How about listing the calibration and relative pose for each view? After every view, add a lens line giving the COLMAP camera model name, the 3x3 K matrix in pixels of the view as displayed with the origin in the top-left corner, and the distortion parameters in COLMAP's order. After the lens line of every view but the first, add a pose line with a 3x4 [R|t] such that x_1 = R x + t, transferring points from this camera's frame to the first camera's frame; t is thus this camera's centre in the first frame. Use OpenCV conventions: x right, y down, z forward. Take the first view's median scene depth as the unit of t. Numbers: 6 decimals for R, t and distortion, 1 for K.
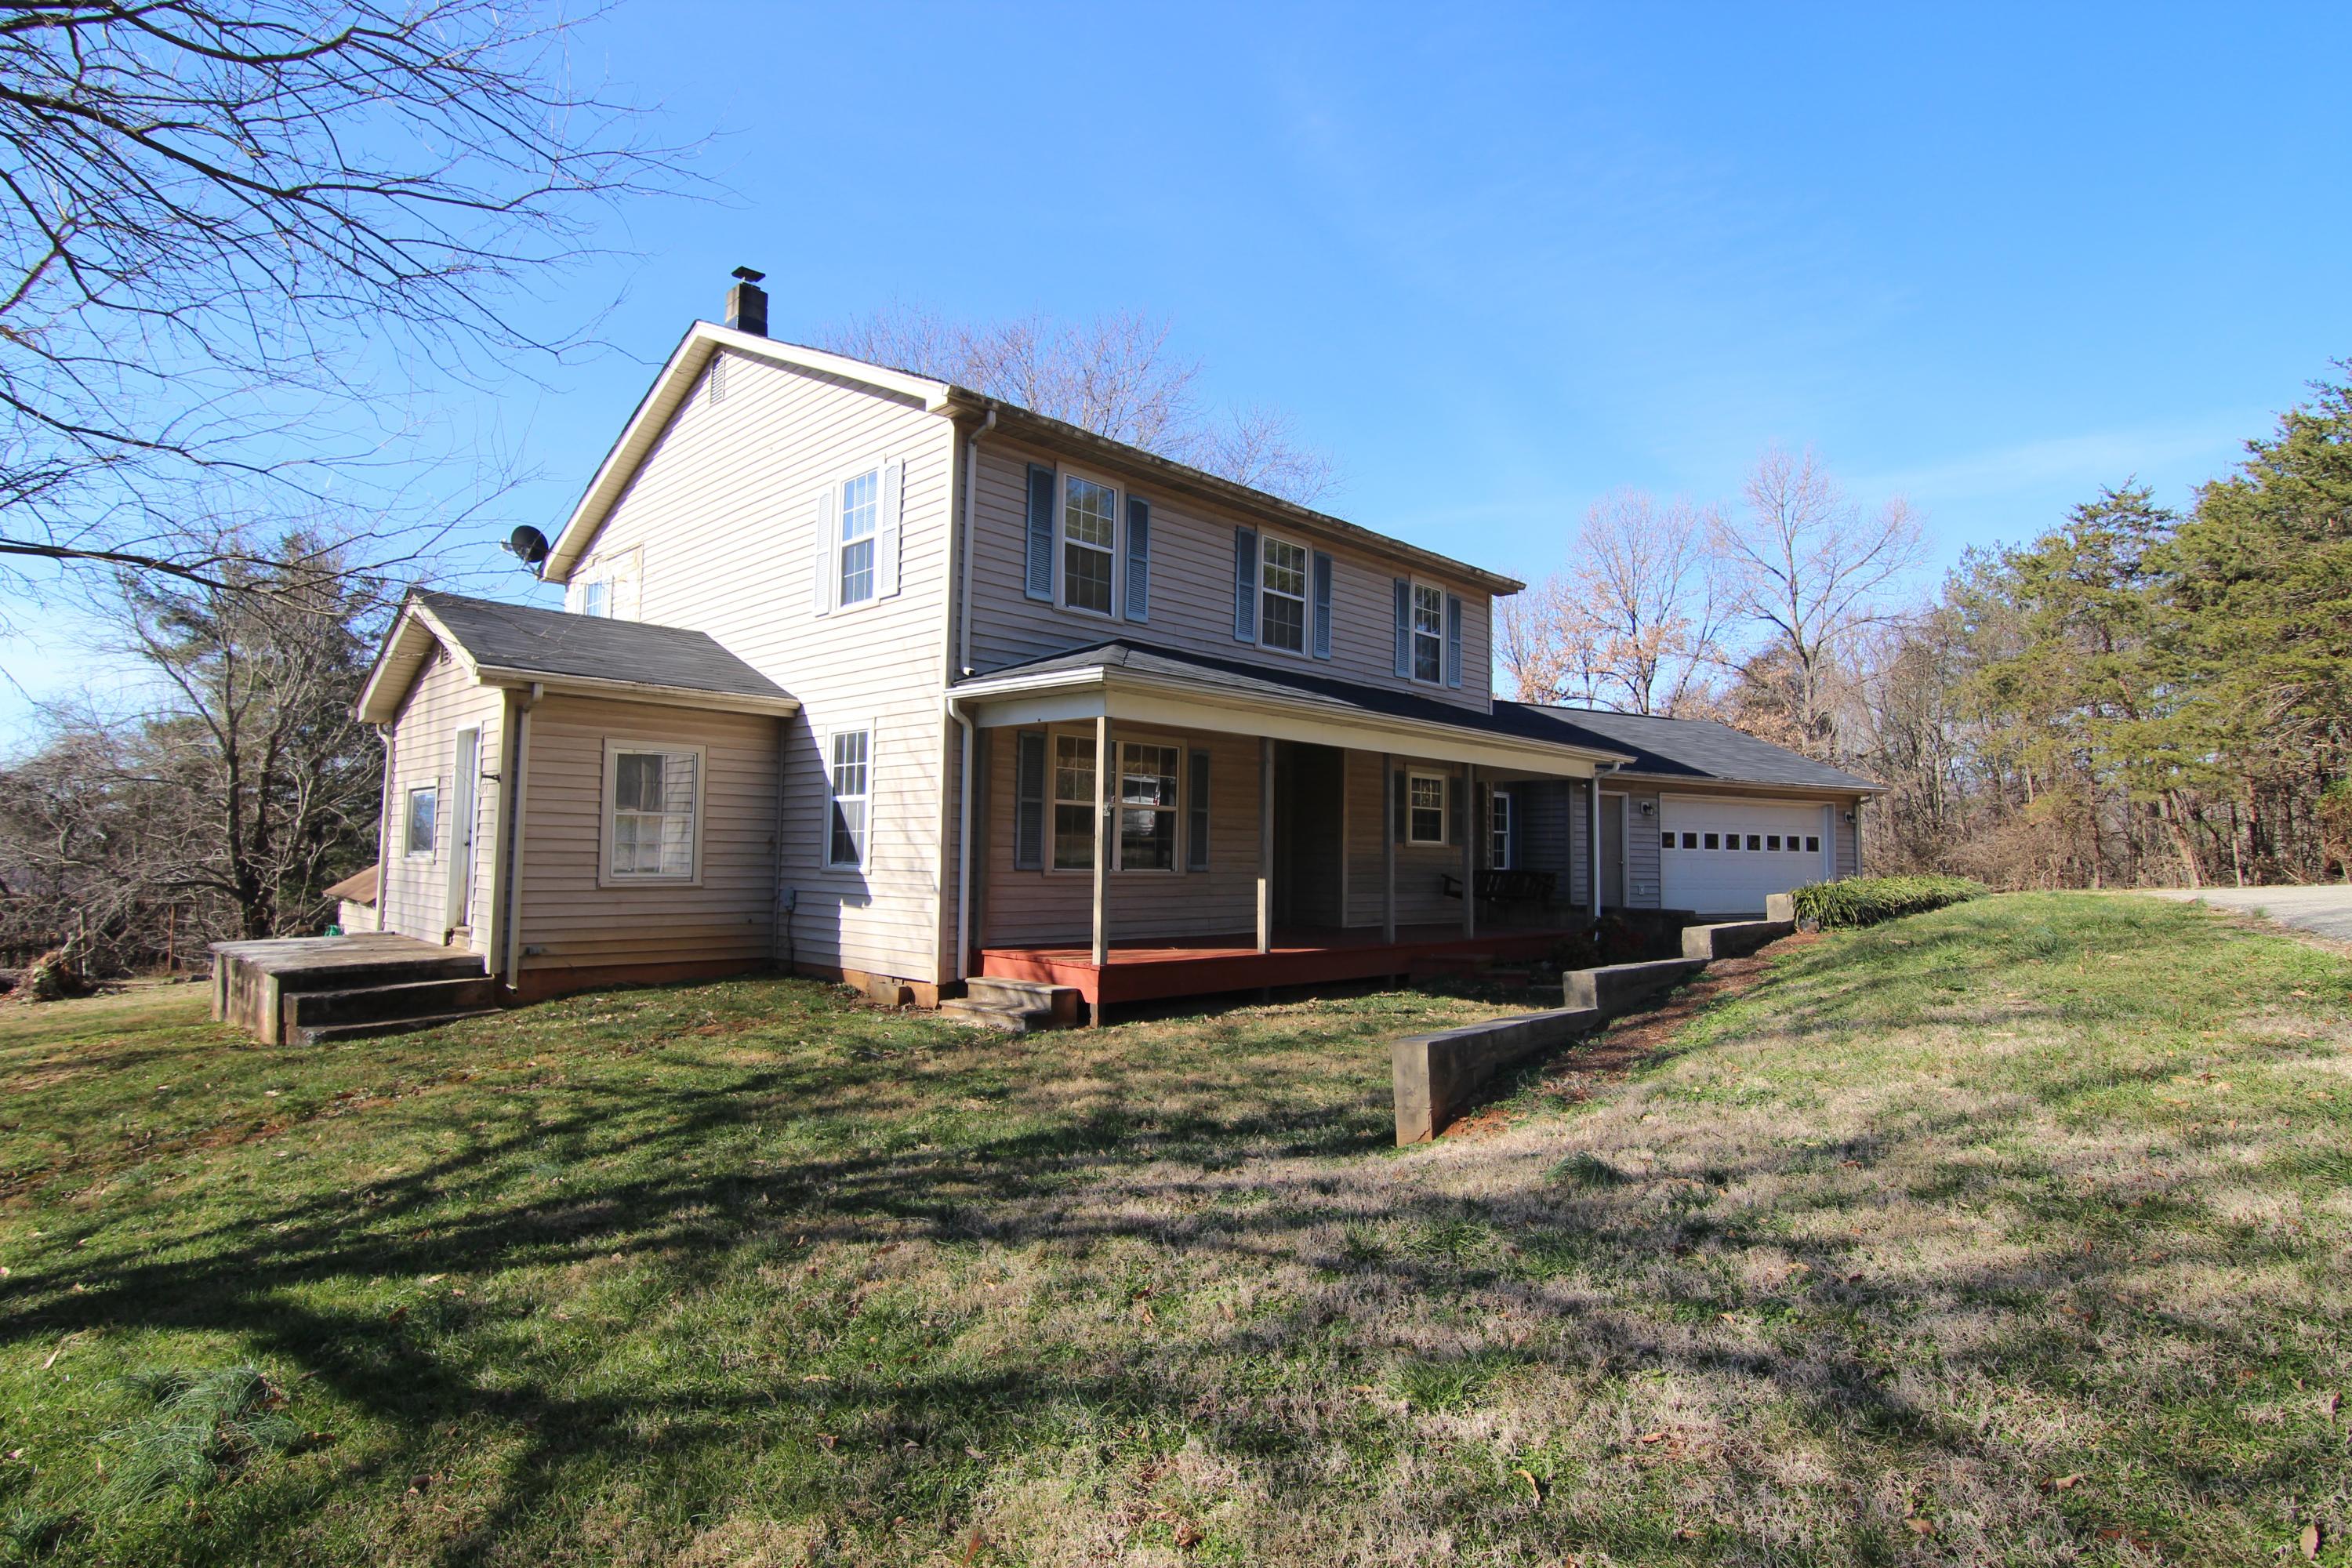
lens RADIAL K [[1193.4, 0, 1178.2], [0, 1193.4, 773.7], [0, 0, 1]] dist [0.001338, -0.017155]
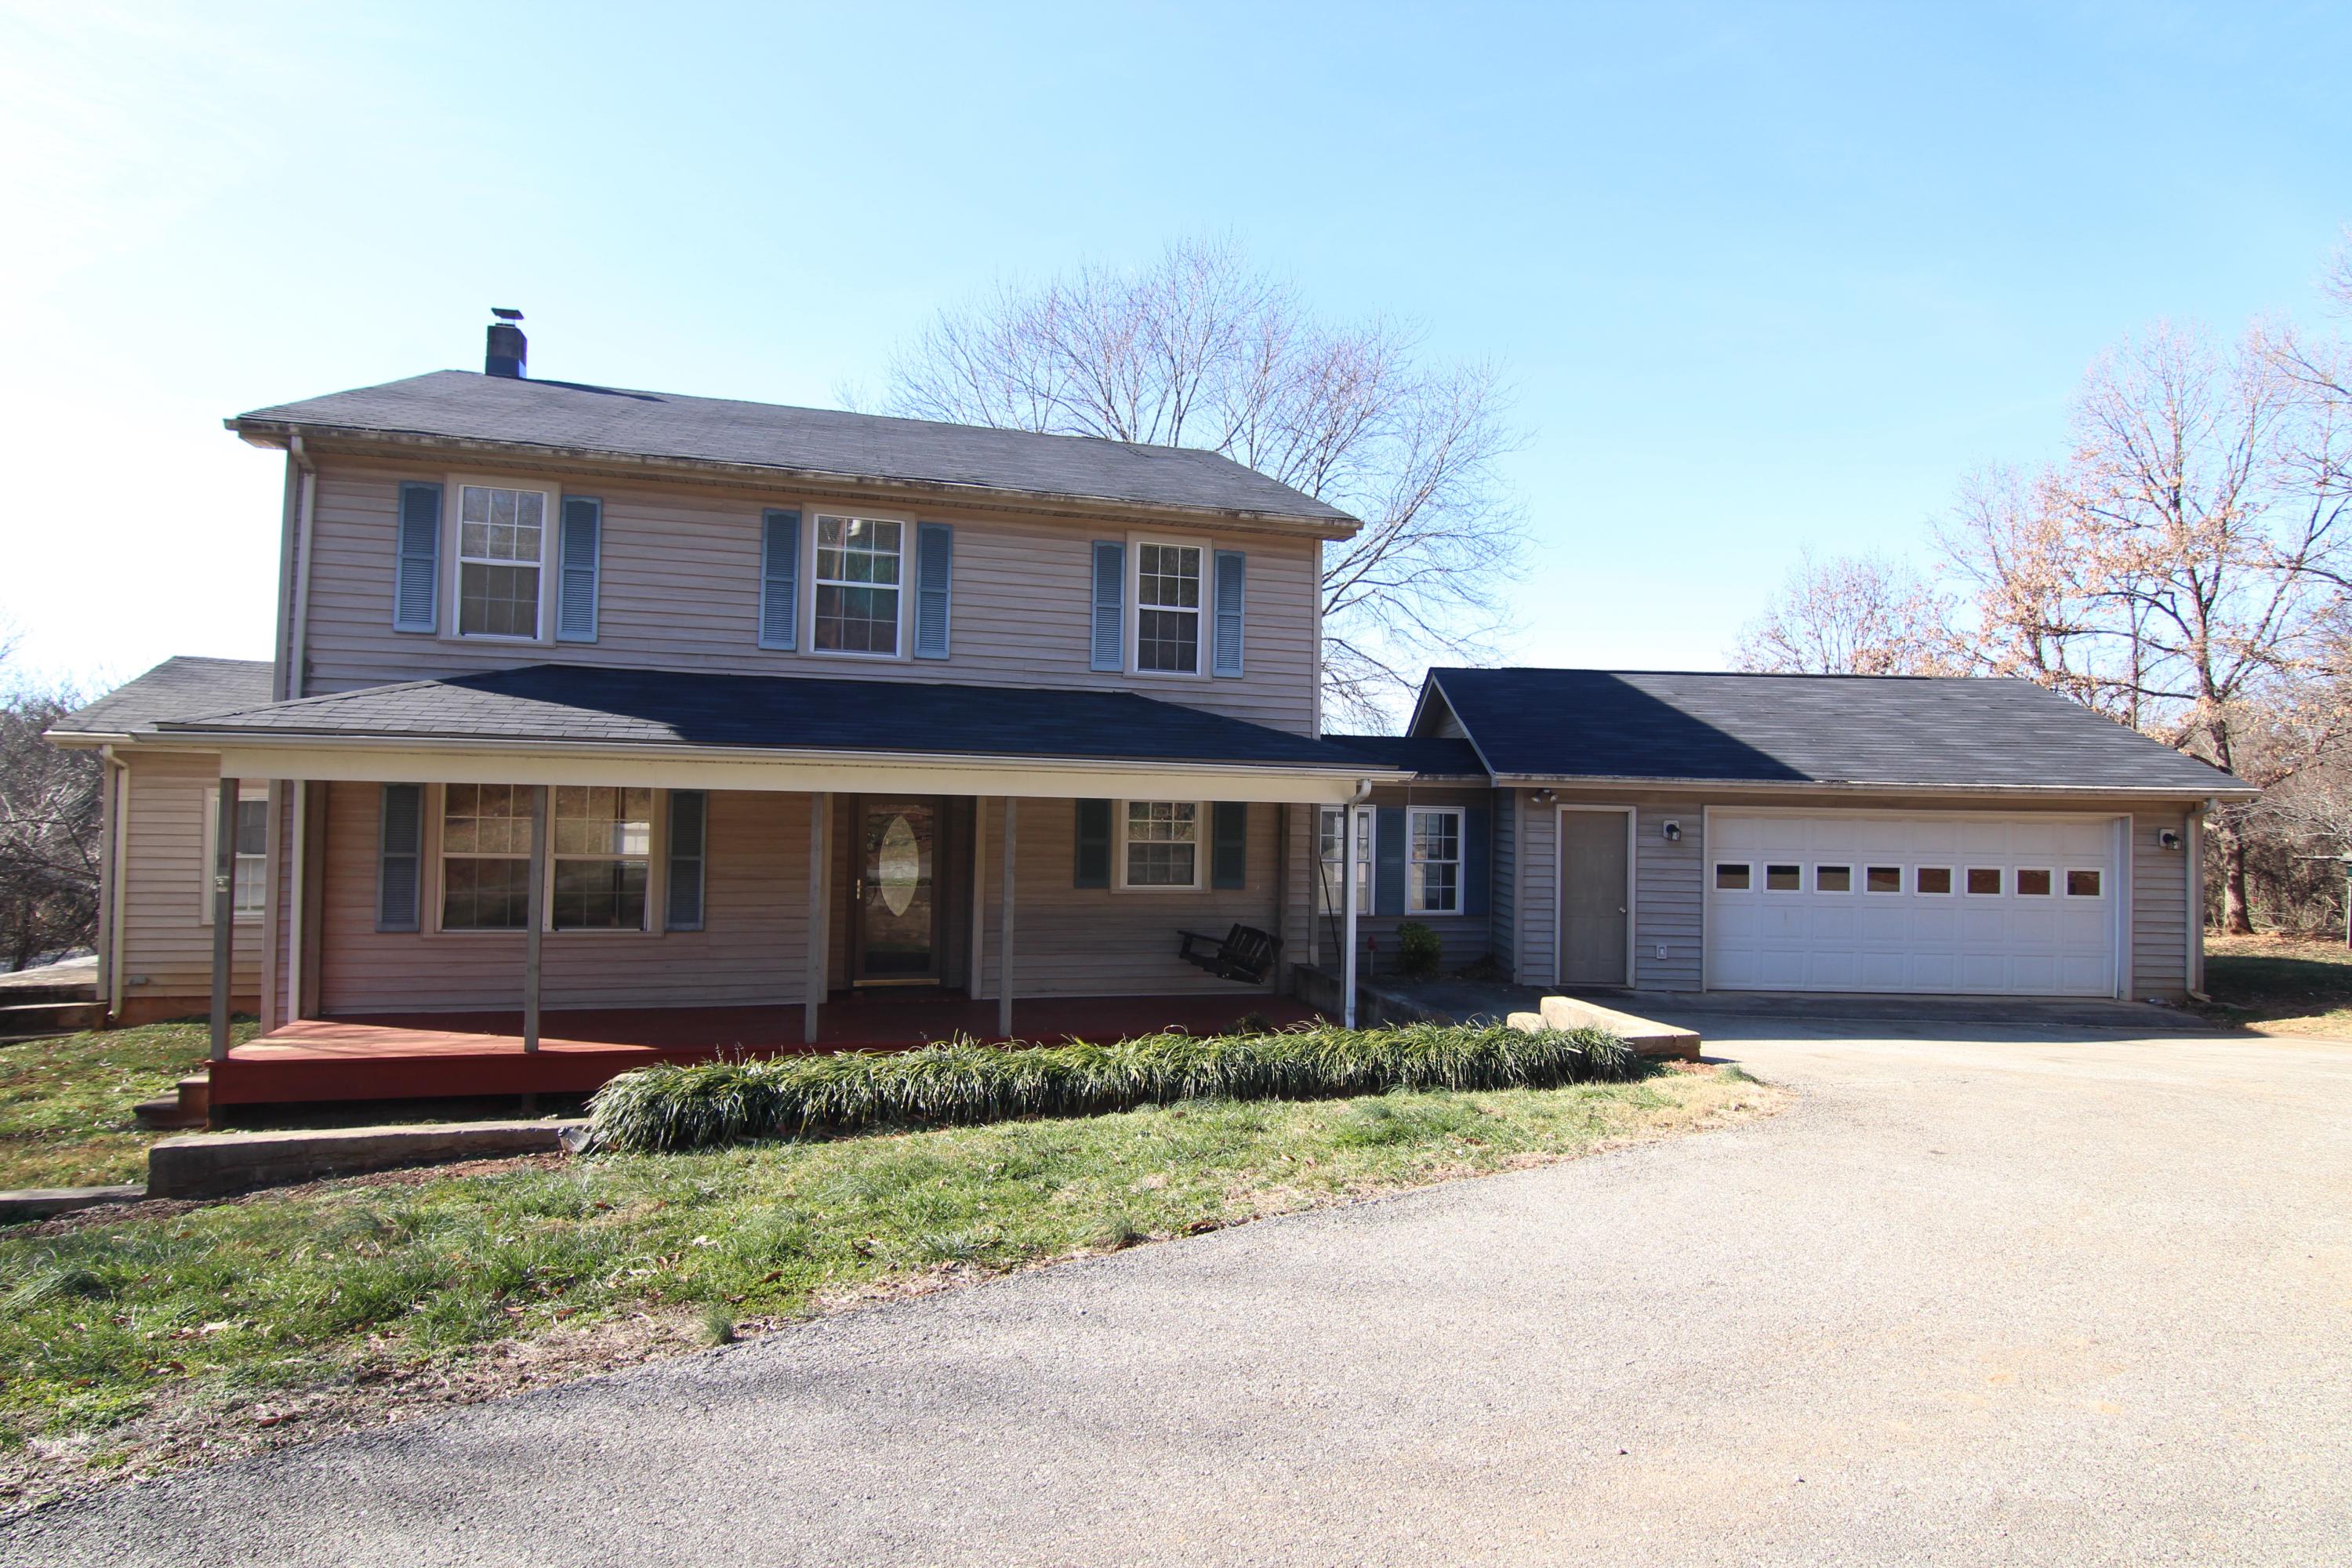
lens RADIAL K [[1193.4, 0, 1178.2], [0, 1193.4, 773.7], [0, 0, 1]] dist [0.001338, -0.017155]
pose [[0.870334, -0.012302, -0.492308, 0.646732], [0.027831, 0.999319, 0.024230, -0.034865], [0.491674, -0.034790, 0.870084, 0.386522]]
